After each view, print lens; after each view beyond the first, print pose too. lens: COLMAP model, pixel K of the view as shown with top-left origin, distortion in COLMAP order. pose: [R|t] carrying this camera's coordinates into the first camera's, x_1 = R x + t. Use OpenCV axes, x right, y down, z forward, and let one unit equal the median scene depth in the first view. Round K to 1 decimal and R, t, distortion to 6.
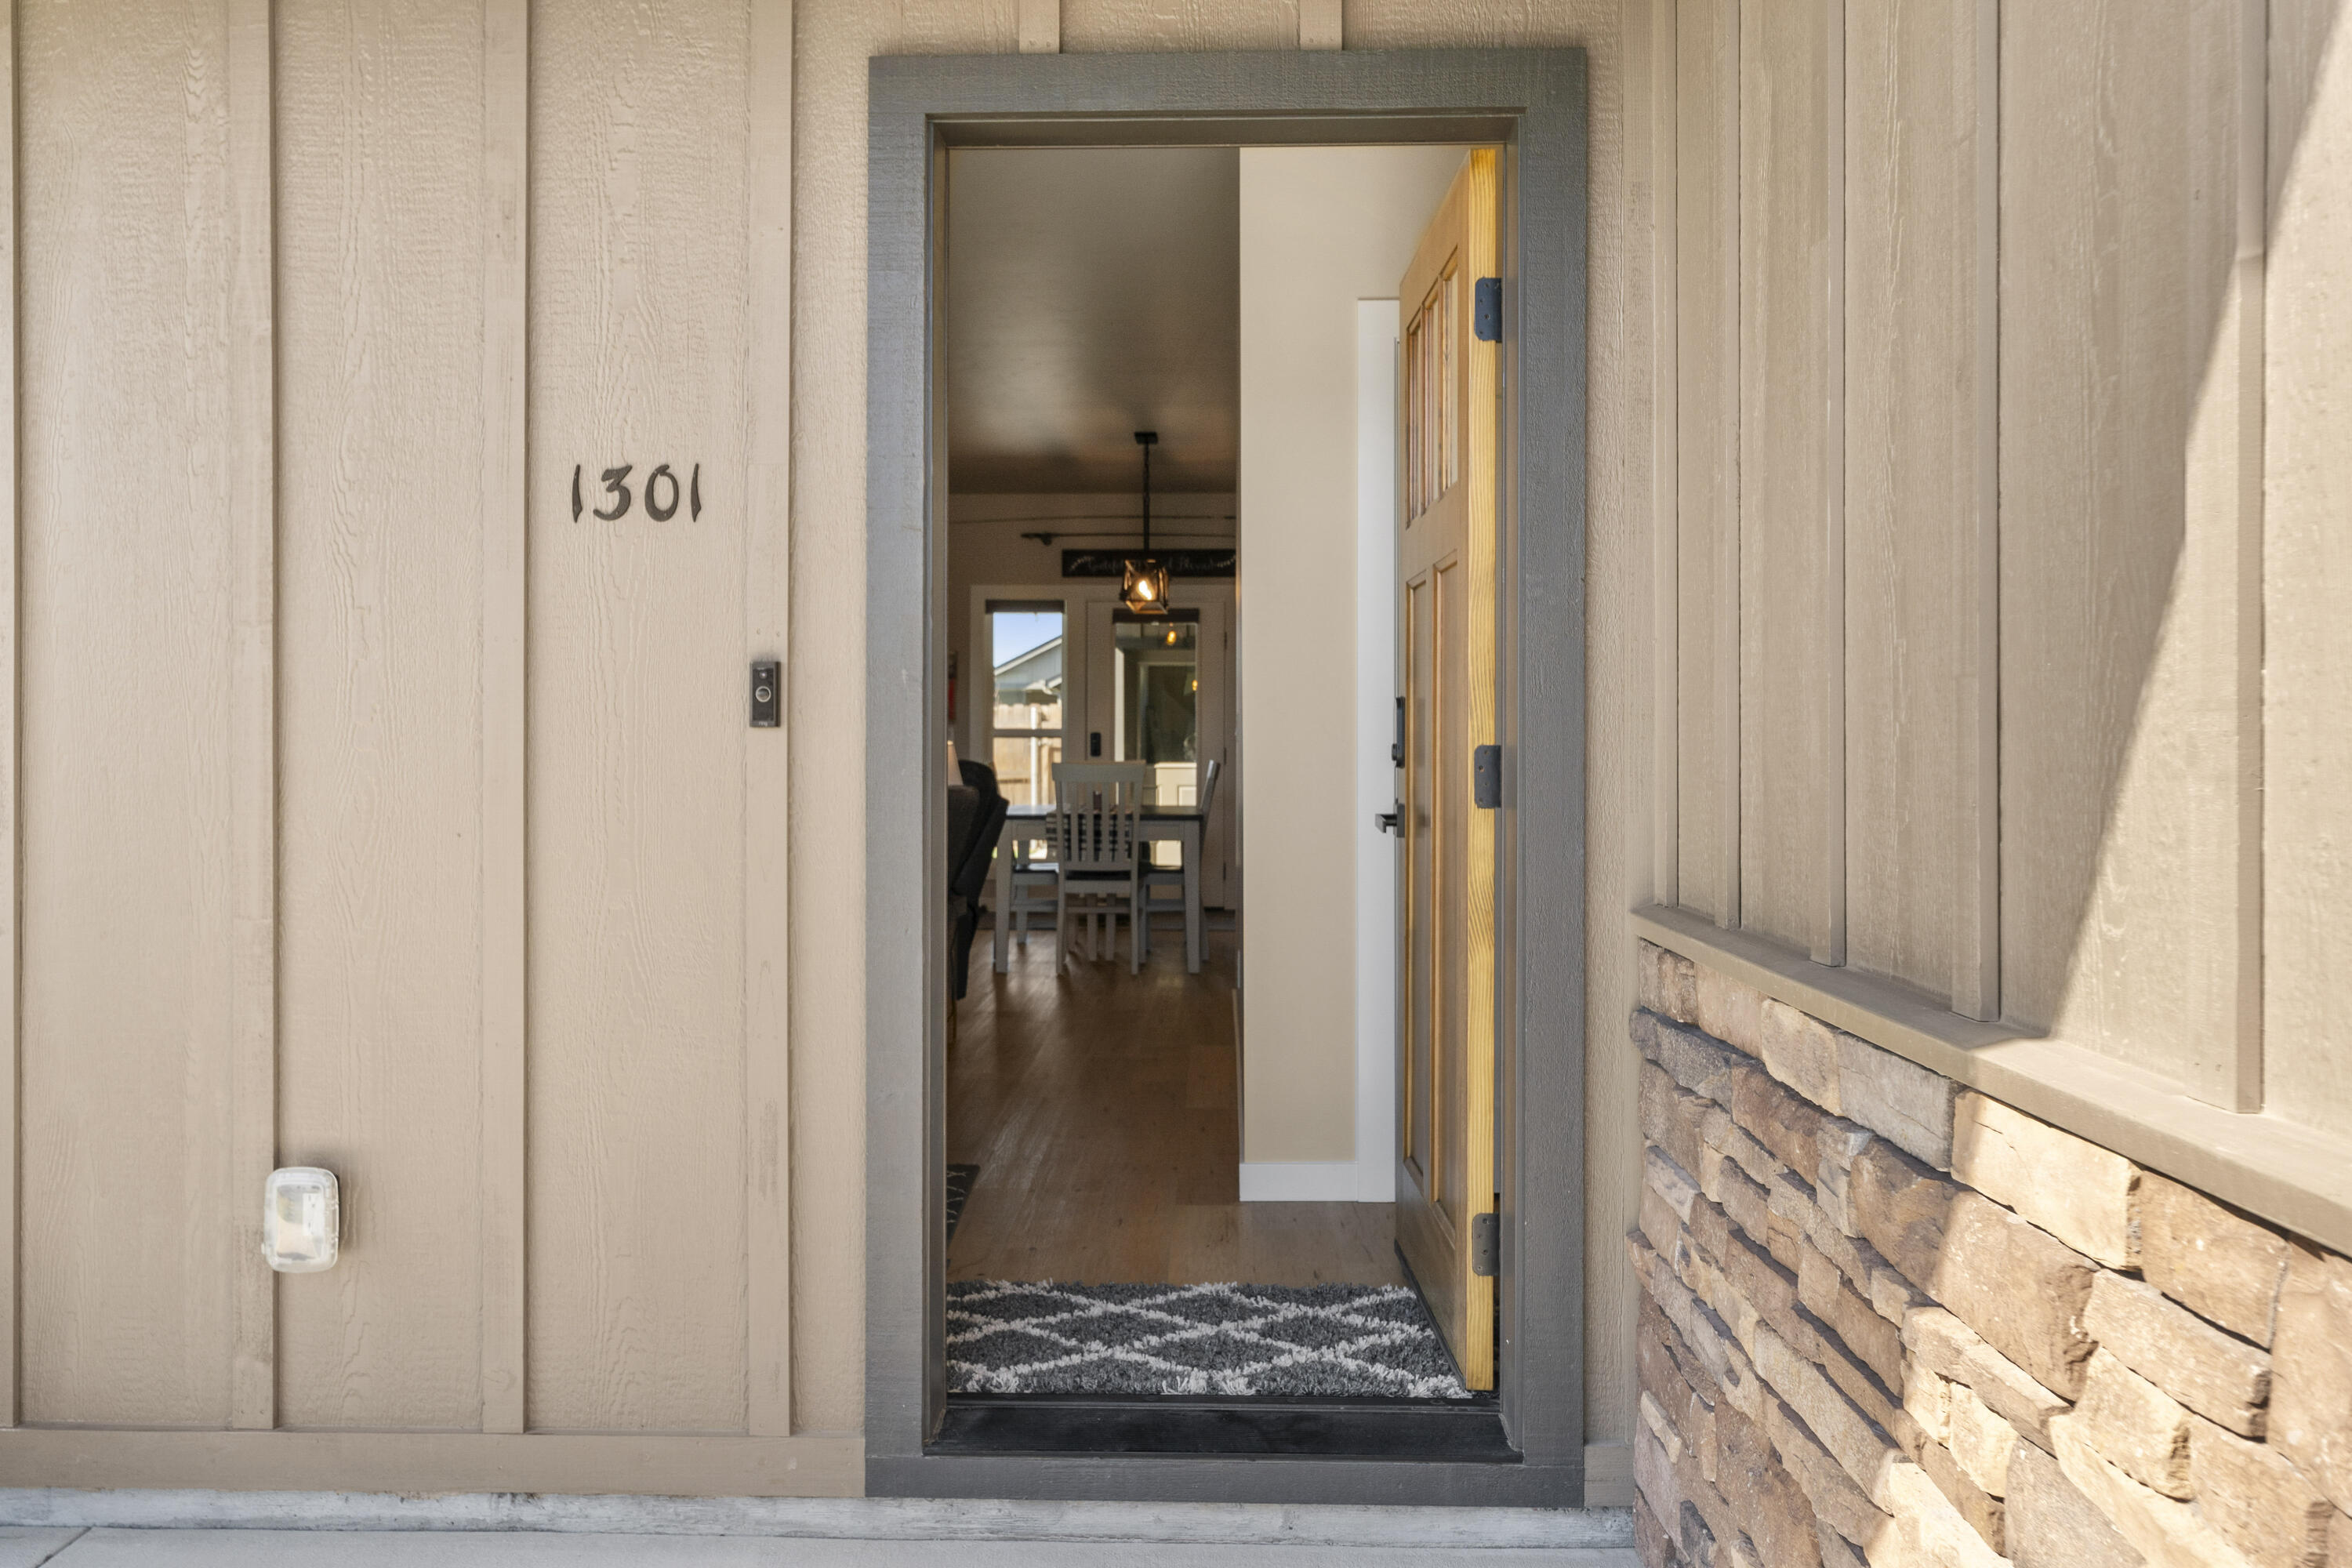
lens RADIAL K [[1916.0, 0, 1165.9], [0, 1916.0, 761.8], [0, 0, 1]] dist [-0.011981, -0.000024]
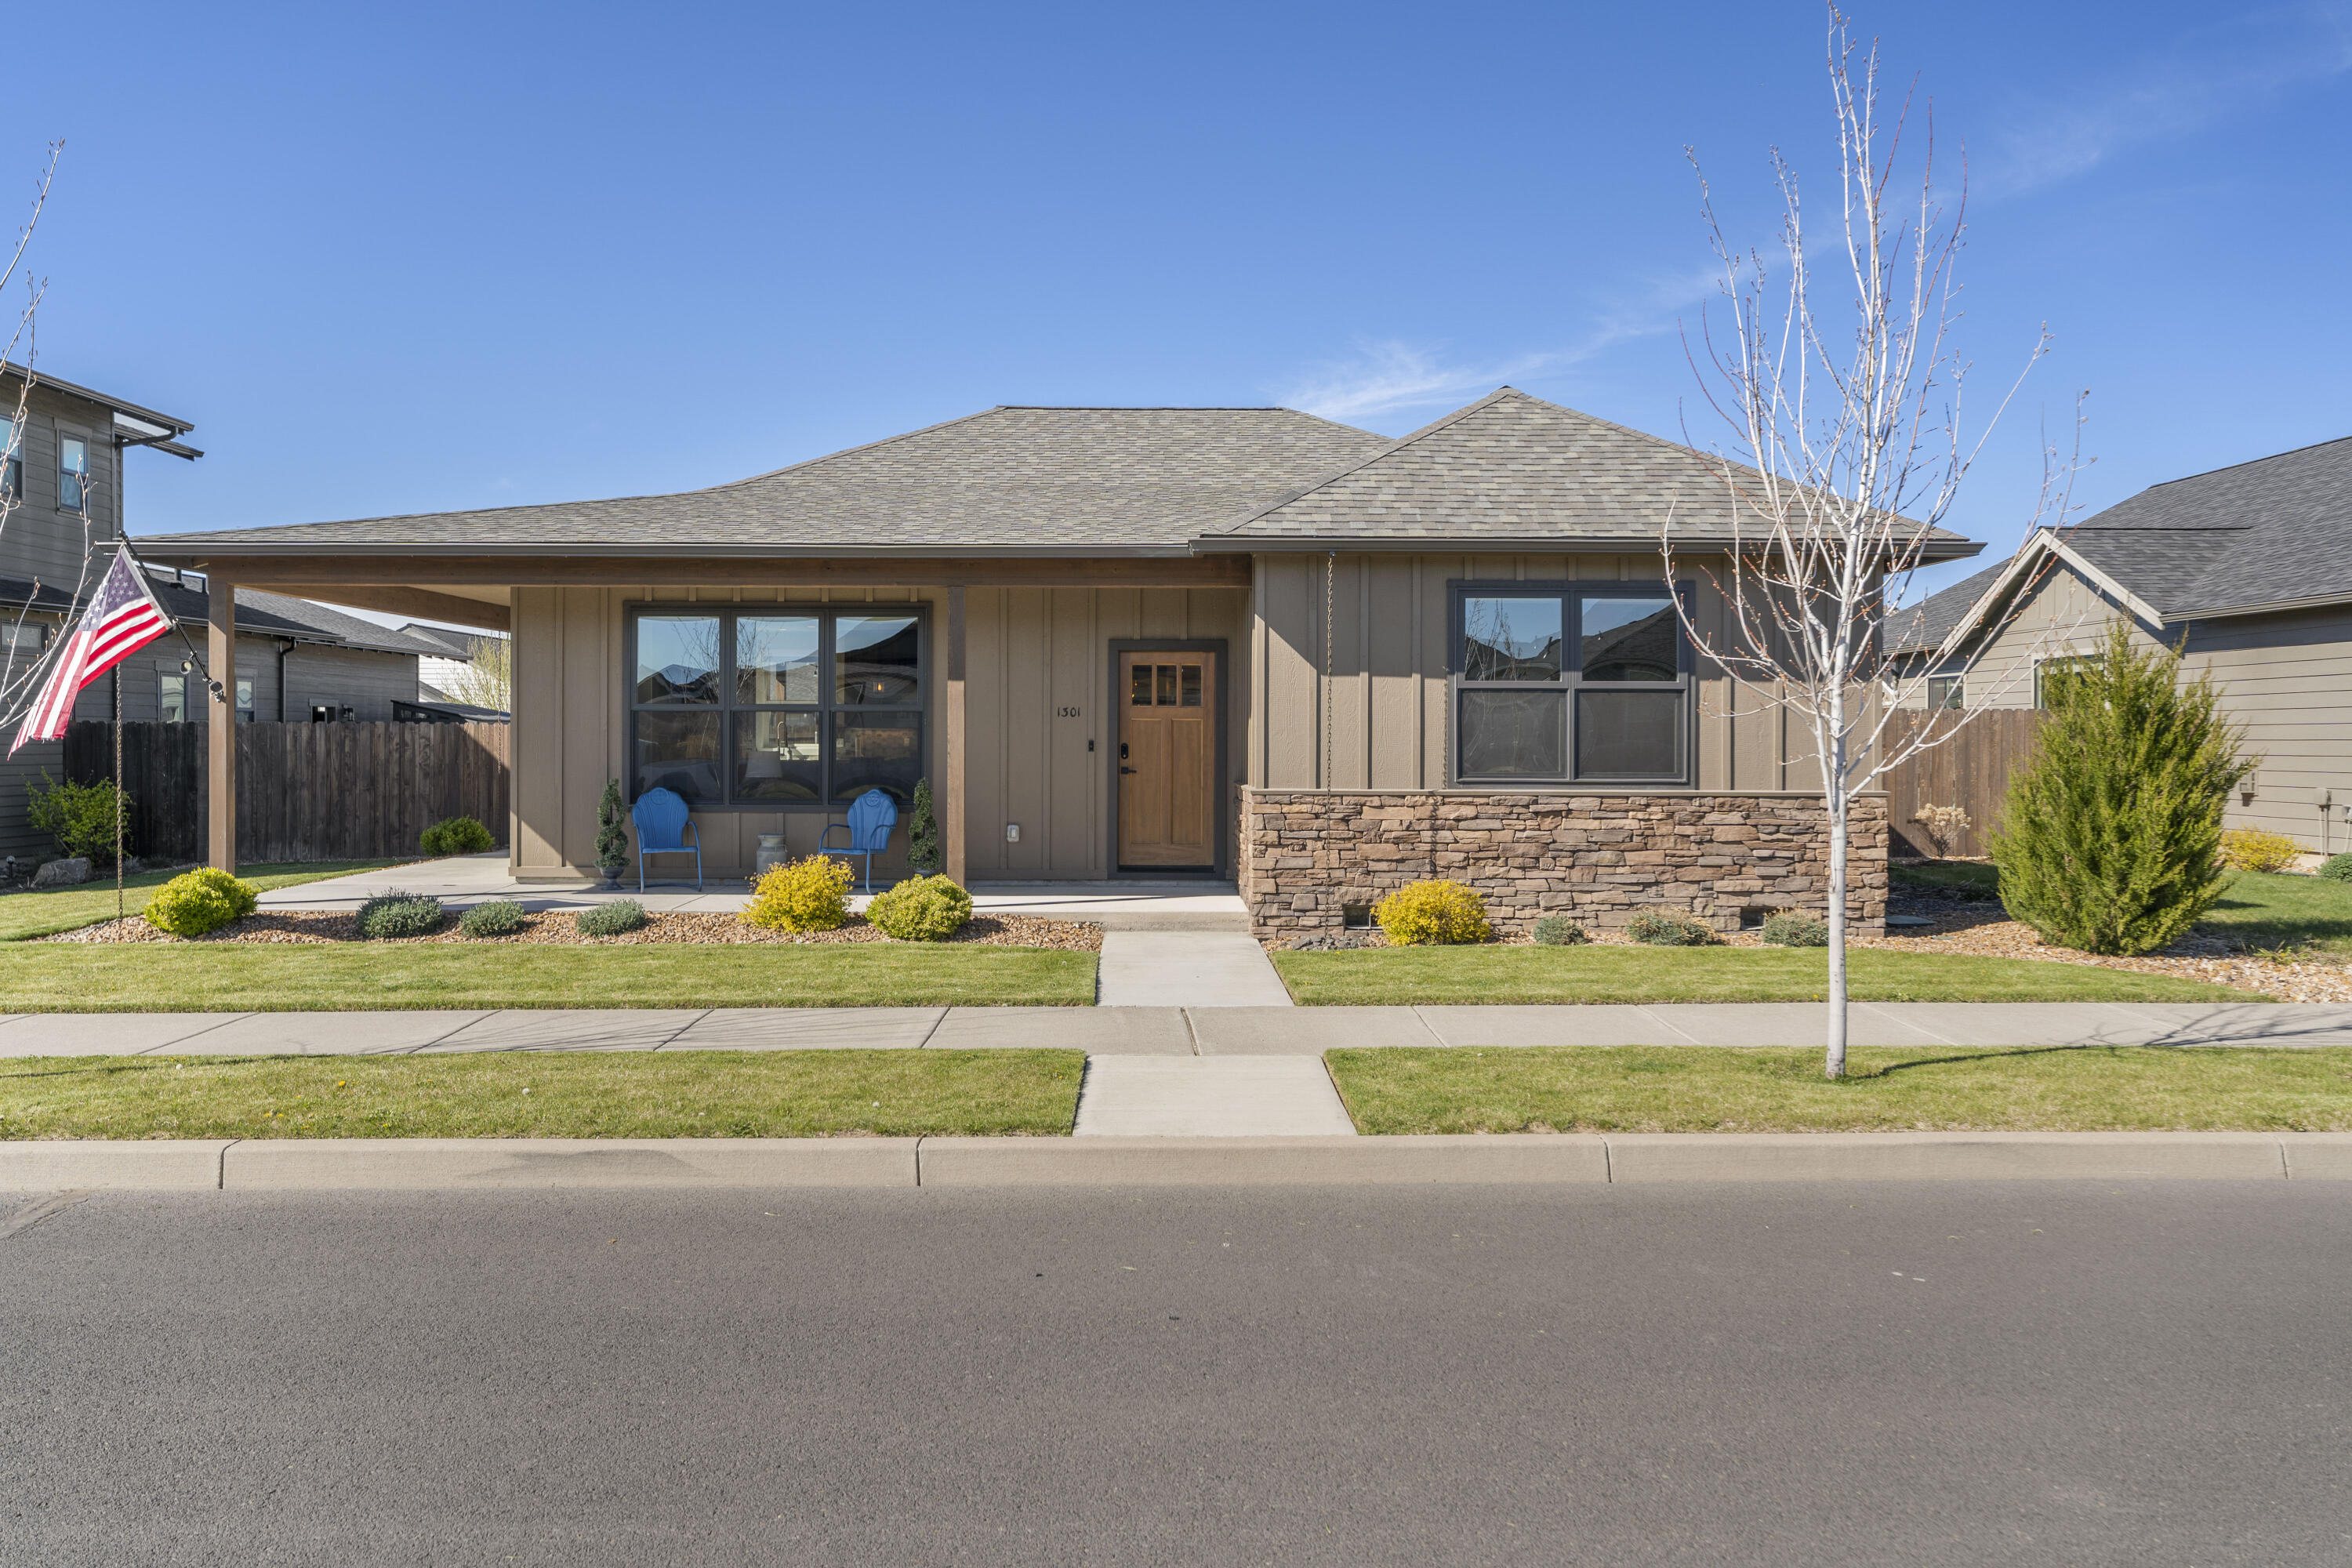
lens RADIAL K [[1758.8, 0, 1187.3], [0, 1758.8, 760.1], [0, 0, 1]] dist [0.002598, 0.007995]
pose [[0.998675, 0.000617, 0.051467, -0.190526], [-0.000579, 1.000000, -0.000755, 0.012860], [-0.051467, 0.000724, 0.998674, -4.518838]]
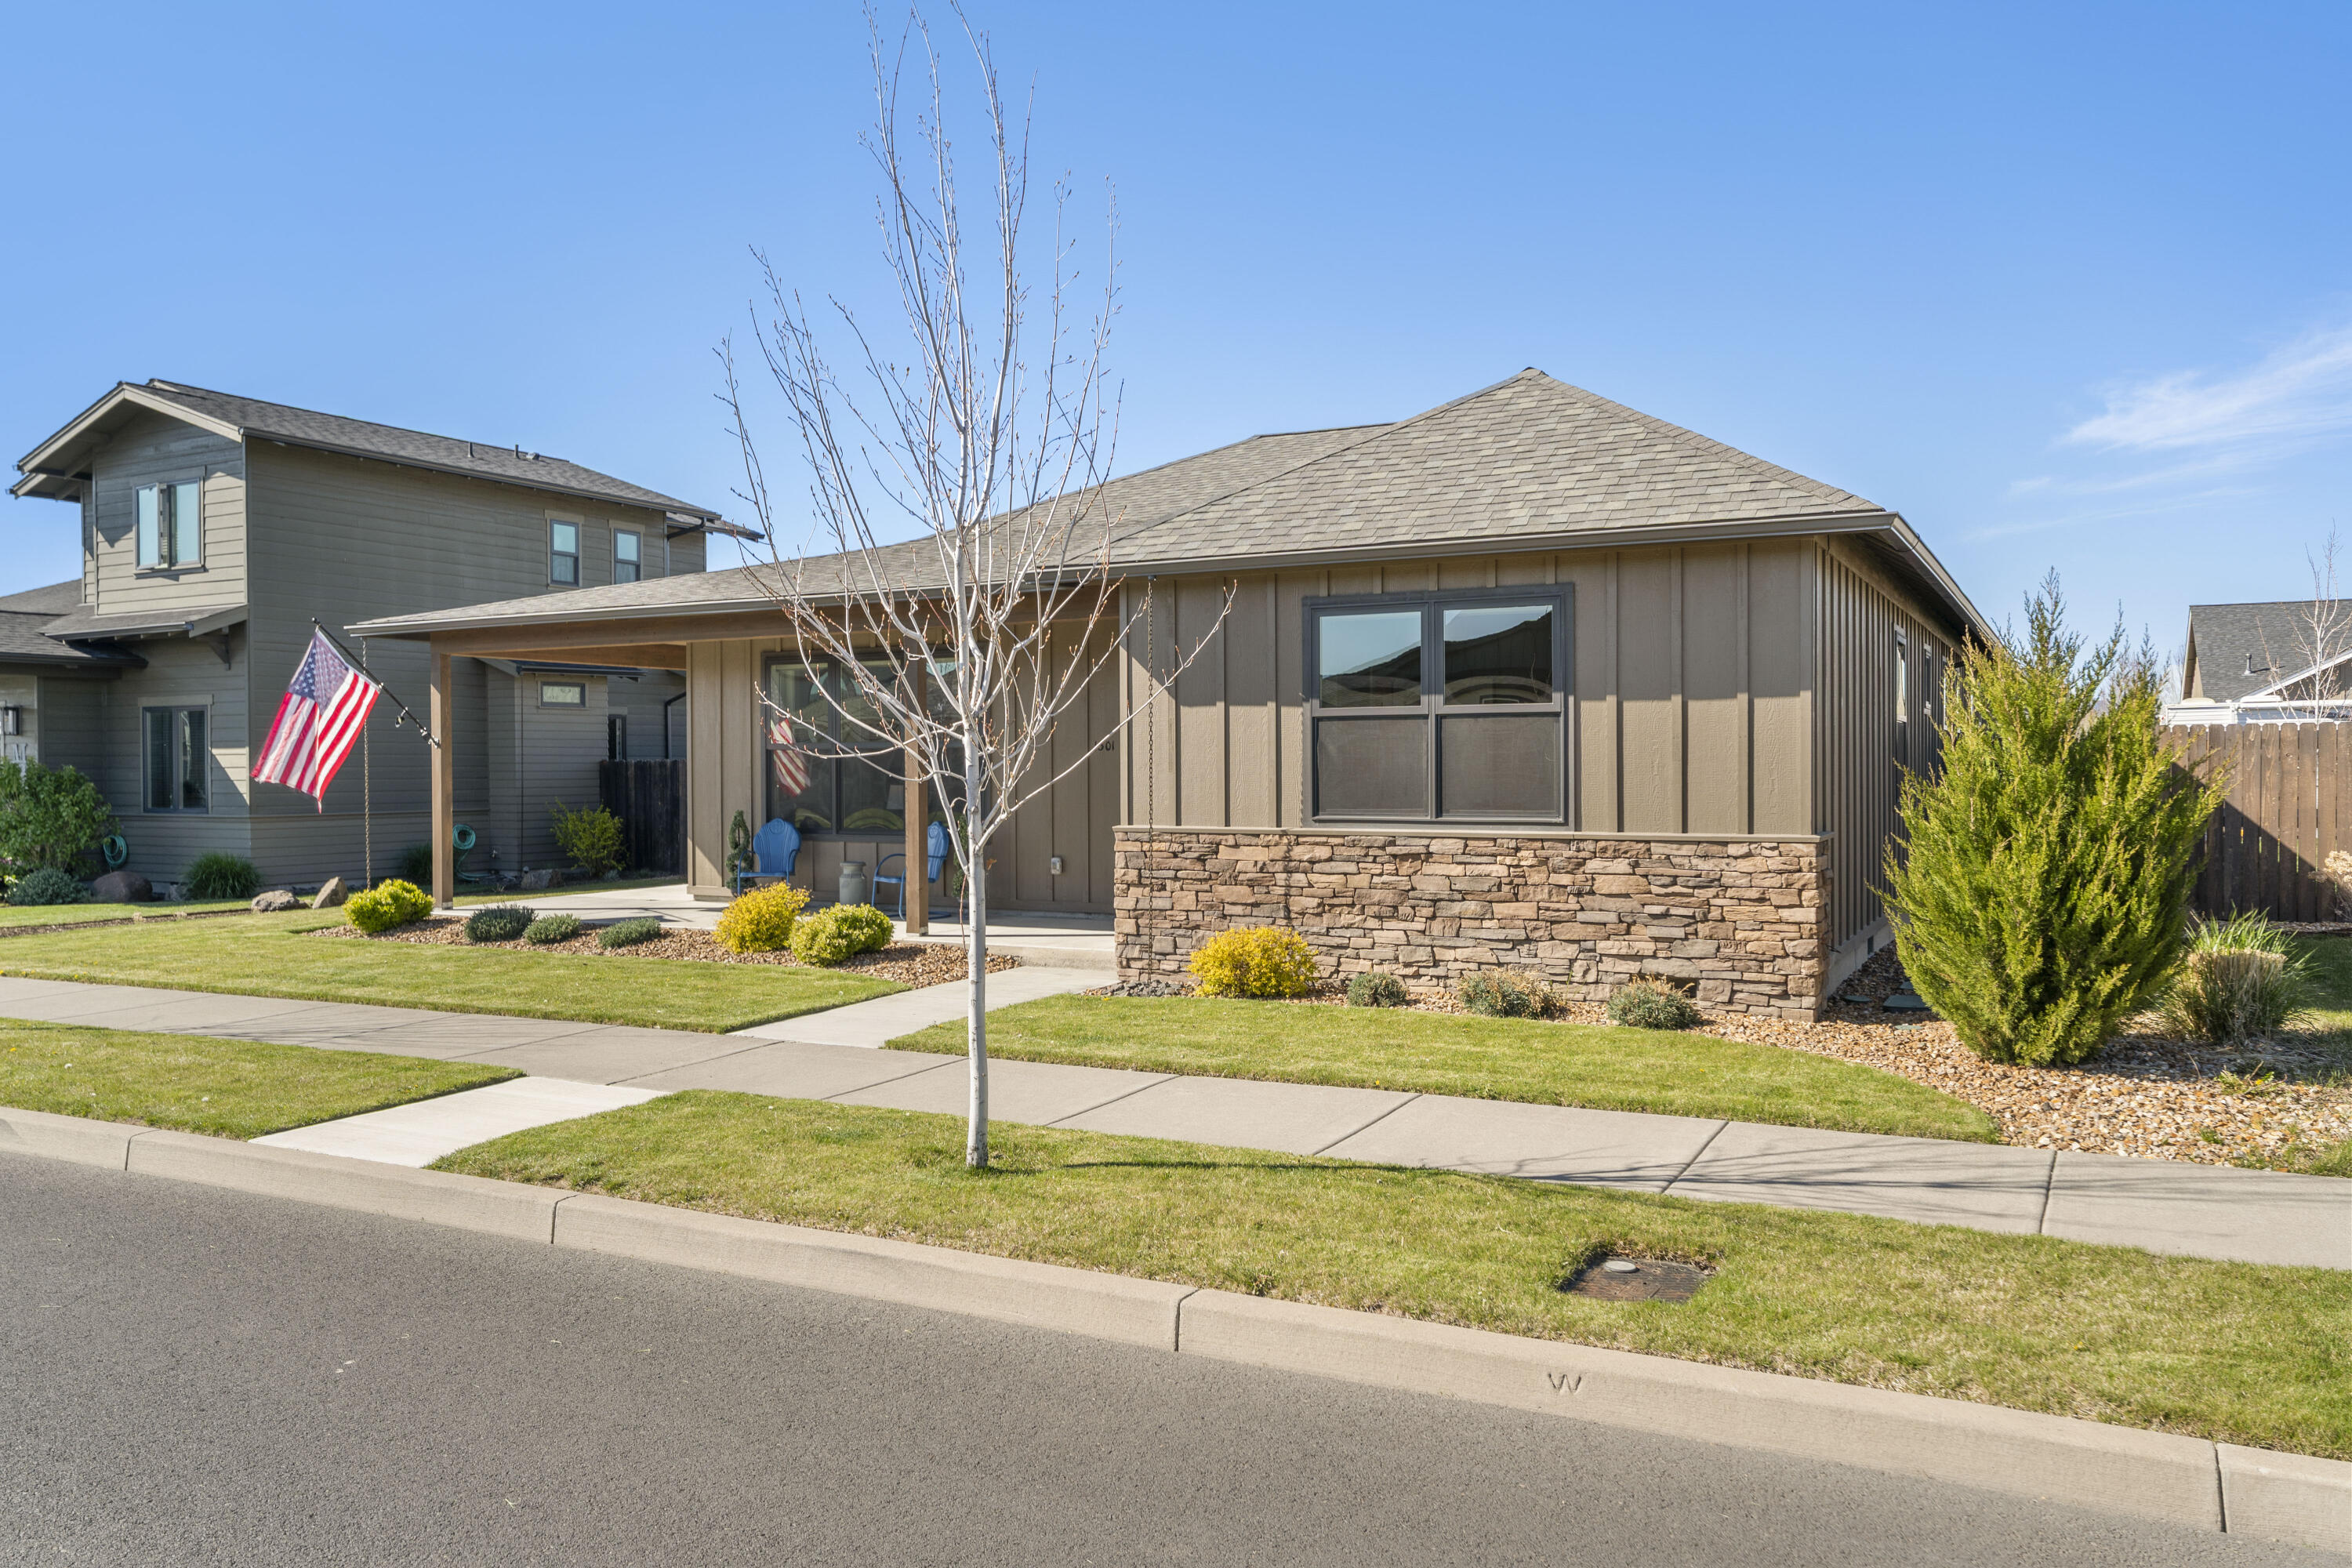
lens RADIAL K [[1758.8, 0, 1154.9], [0, 1758.8, 783.0], [0, 0, 1]] dist [0.002598, 0.007995]
pose [[0.890598, -0.002797, -0.454782, 2.367899], [0.003114, 0.999995, -0.000053, -0.023269], [0.454780, -0.001369, 0.890603, -3.835431]]
